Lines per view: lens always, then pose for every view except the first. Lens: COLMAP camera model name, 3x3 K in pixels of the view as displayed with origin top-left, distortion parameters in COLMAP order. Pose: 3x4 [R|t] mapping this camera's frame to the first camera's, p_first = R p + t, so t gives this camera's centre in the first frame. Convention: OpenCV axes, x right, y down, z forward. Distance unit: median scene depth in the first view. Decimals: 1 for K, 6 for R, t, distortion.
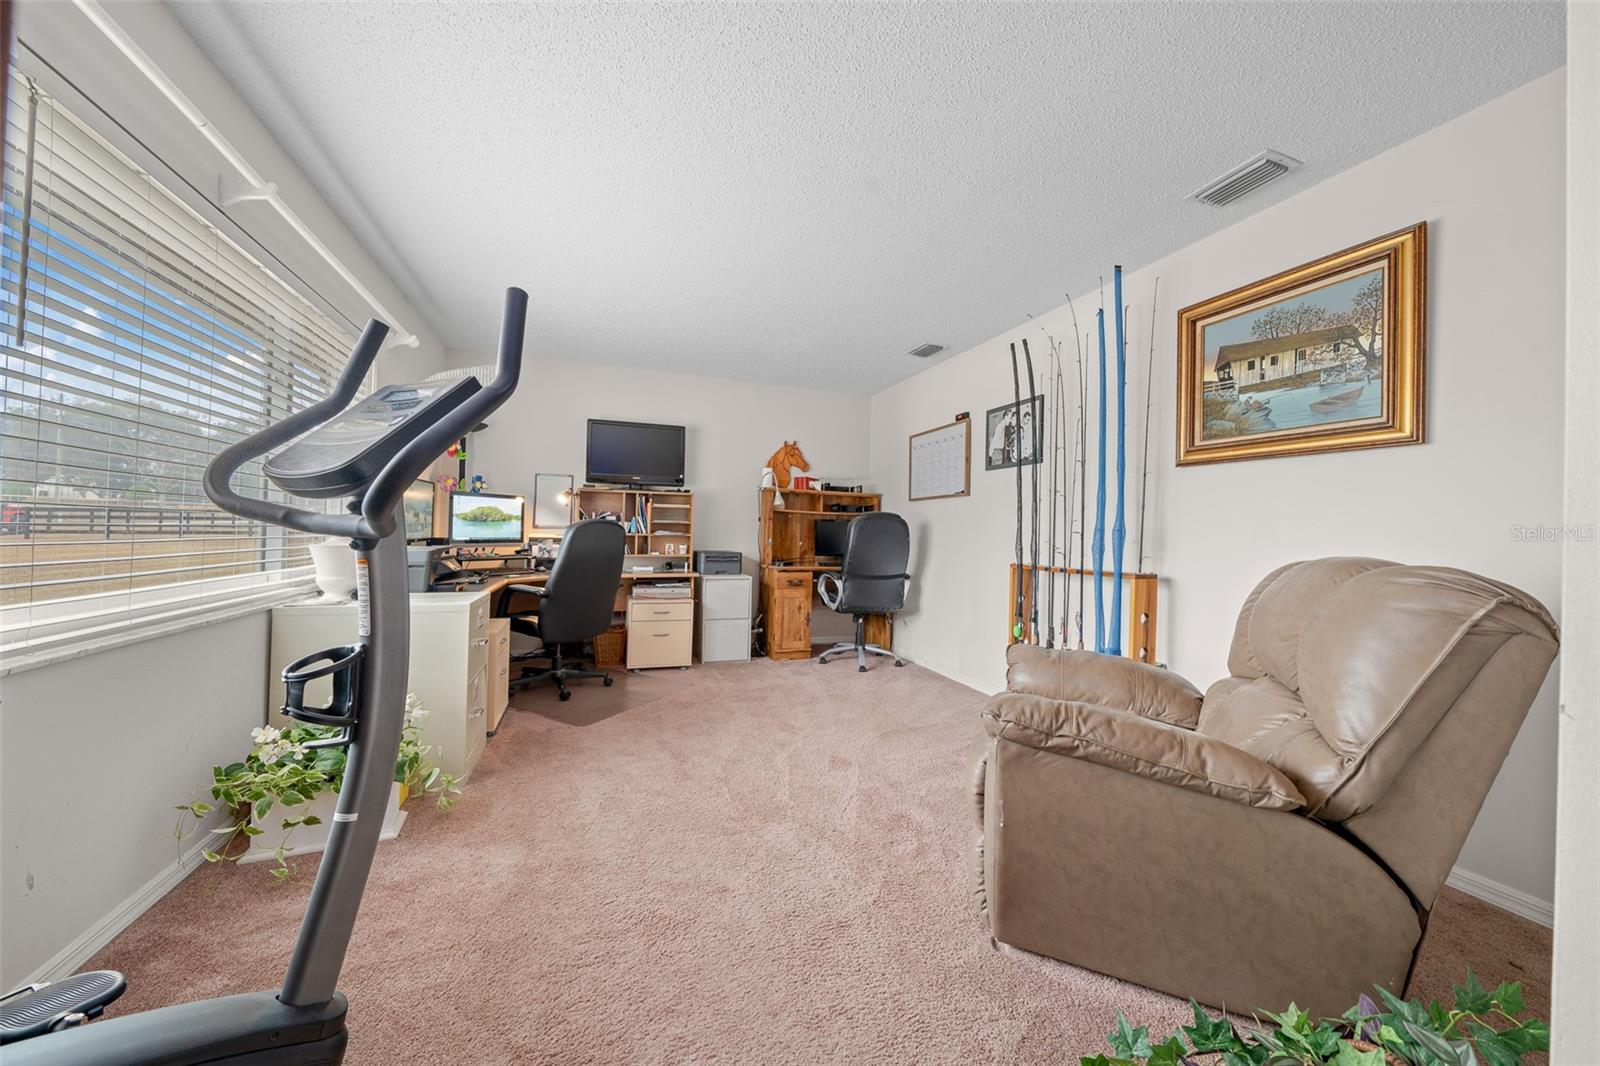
lens RADIAL K [[550.4, 0, 801.6], [0, 550.4, 523.7], [0, 0, 1]] dist [-0.009443, -0.000042]
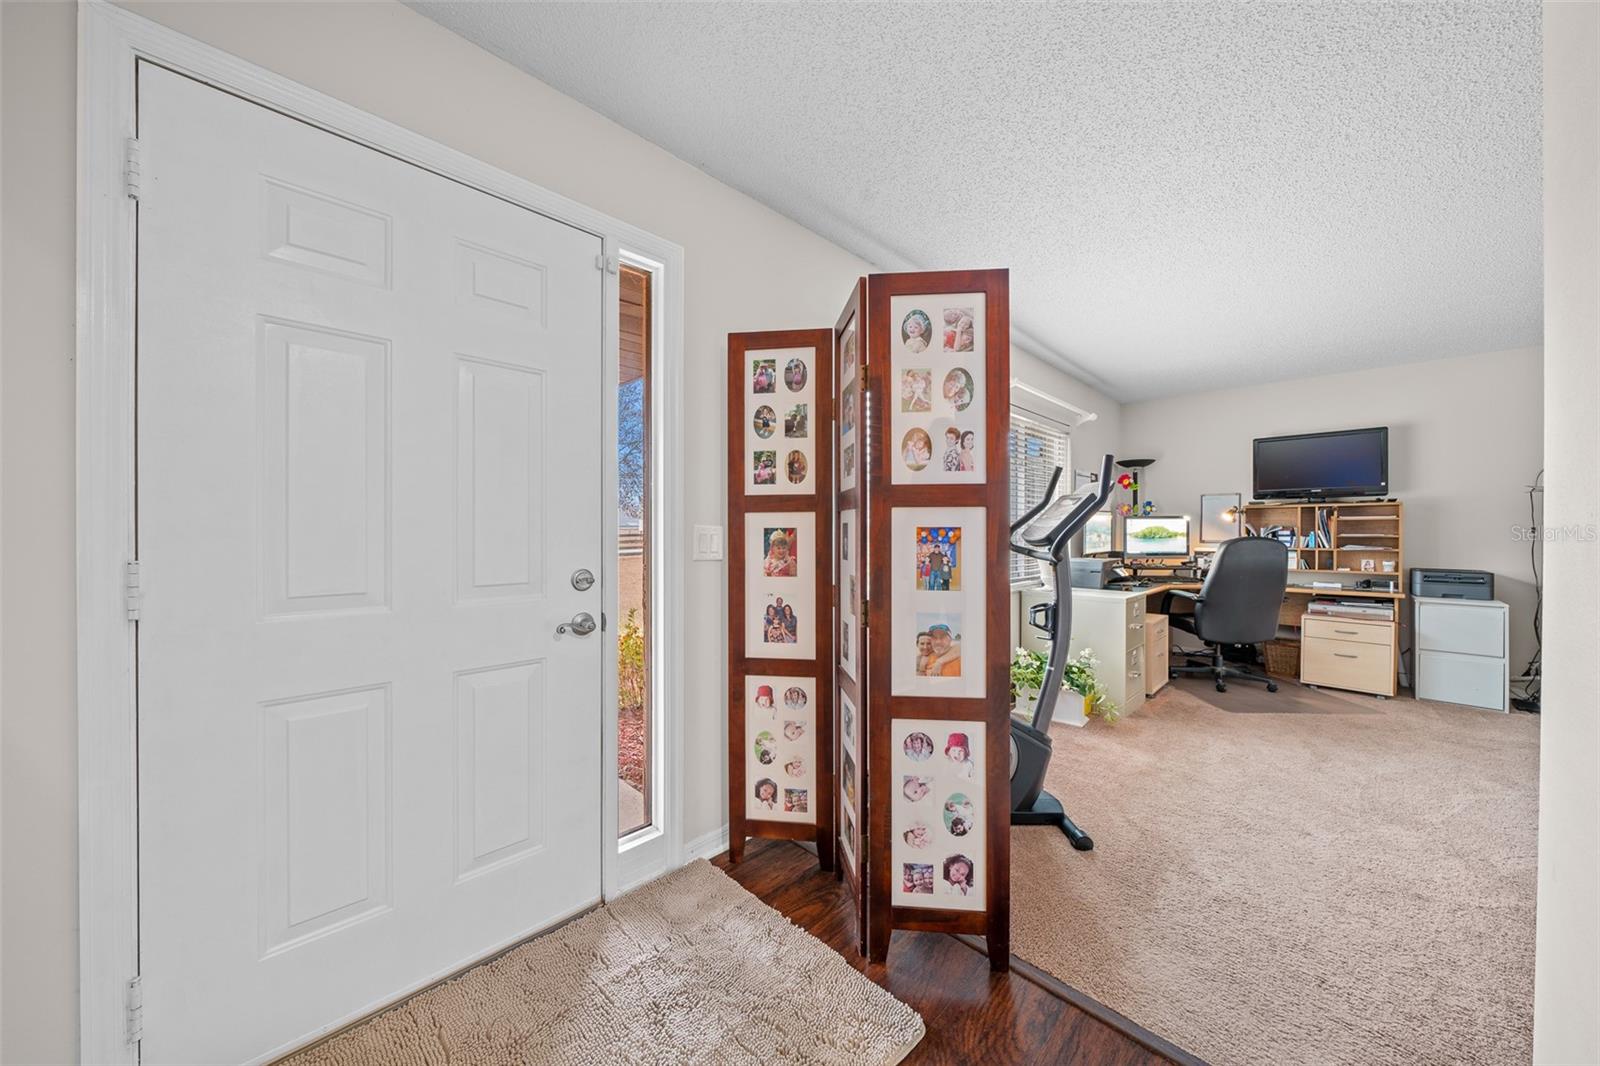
lens RADIAL K [[517.2, 0, 793.5], [0, 517.2, 538.4], [0, 0, 1]] dist [-0.000168, -0.000101]
pose [[0.385961, -0.013356, -0.922418, 0.199088], [0.025762, 0.999661, -0.003695, -0.021560], [0.922155, -0.022337, 0.386175, -0.218359]]
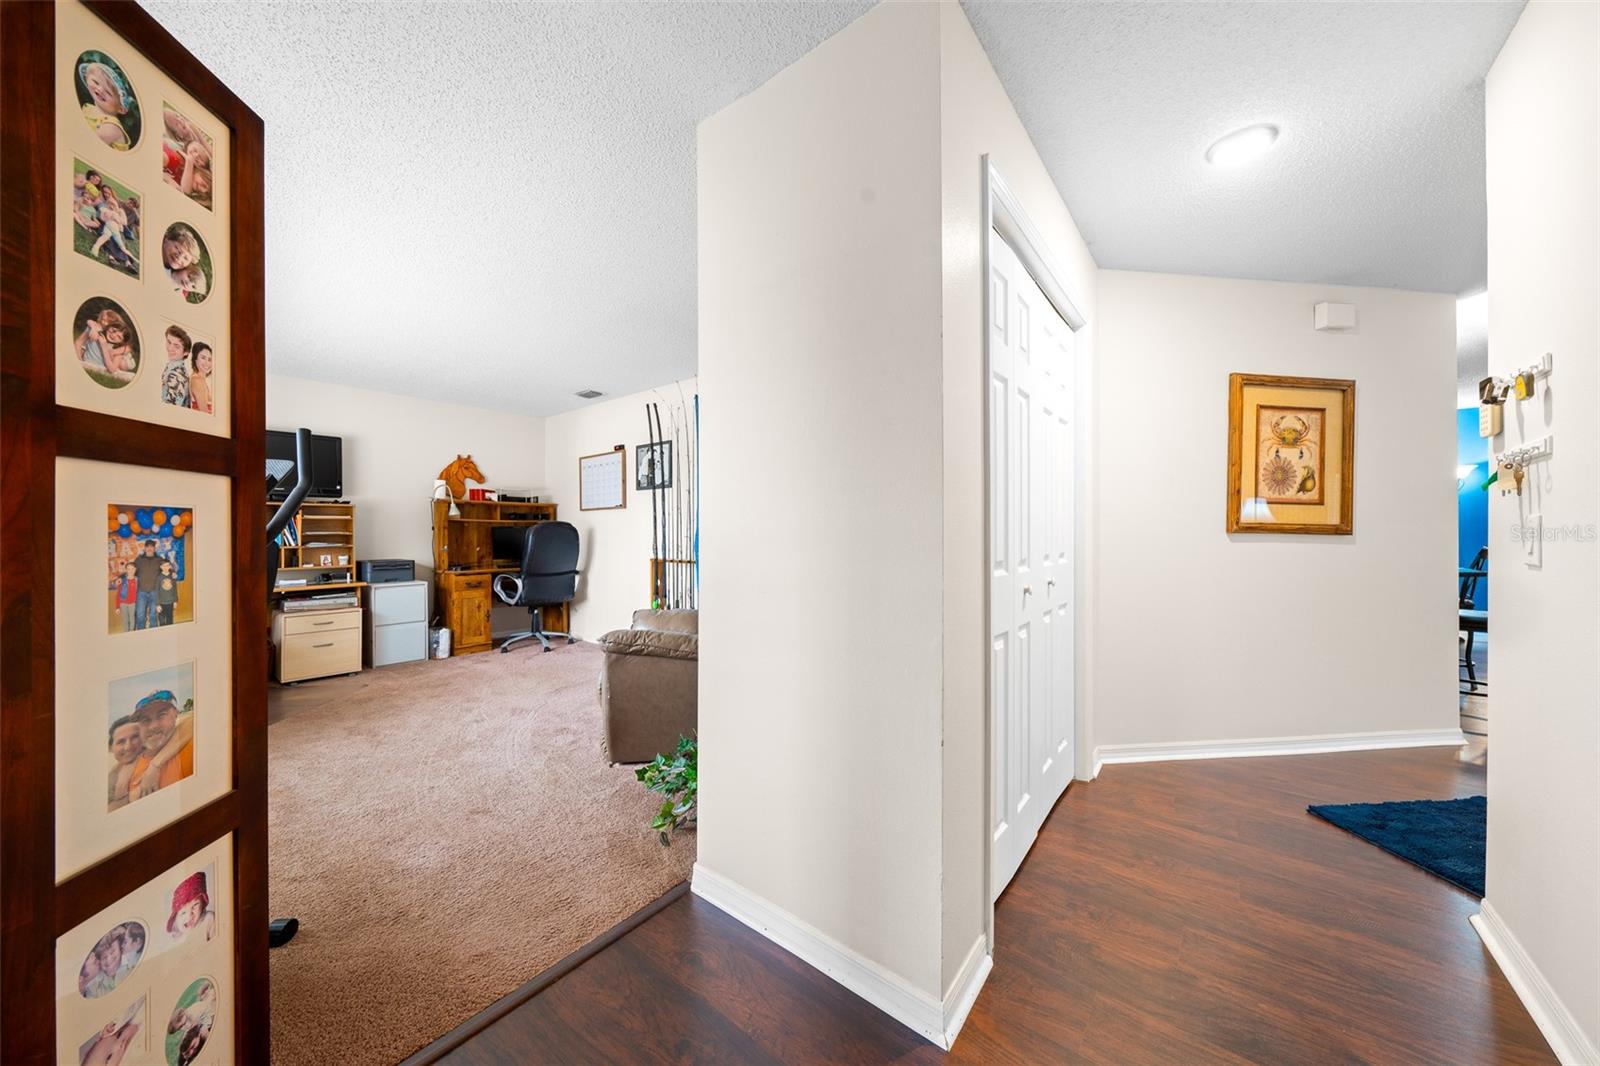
lens RADIAL K [[527.5, 0, 800.0], [0, 527.5, 533.0], [0, 0, 1]] dist [-0.021631, 0.004723]
pose [[0.849899, -0.026974, 0.526255, -0.005475], [0.013983, 0.999492, 0.028648, -0.020452], [-0.526760, -0.016990, 0.849844, -0.273361]]
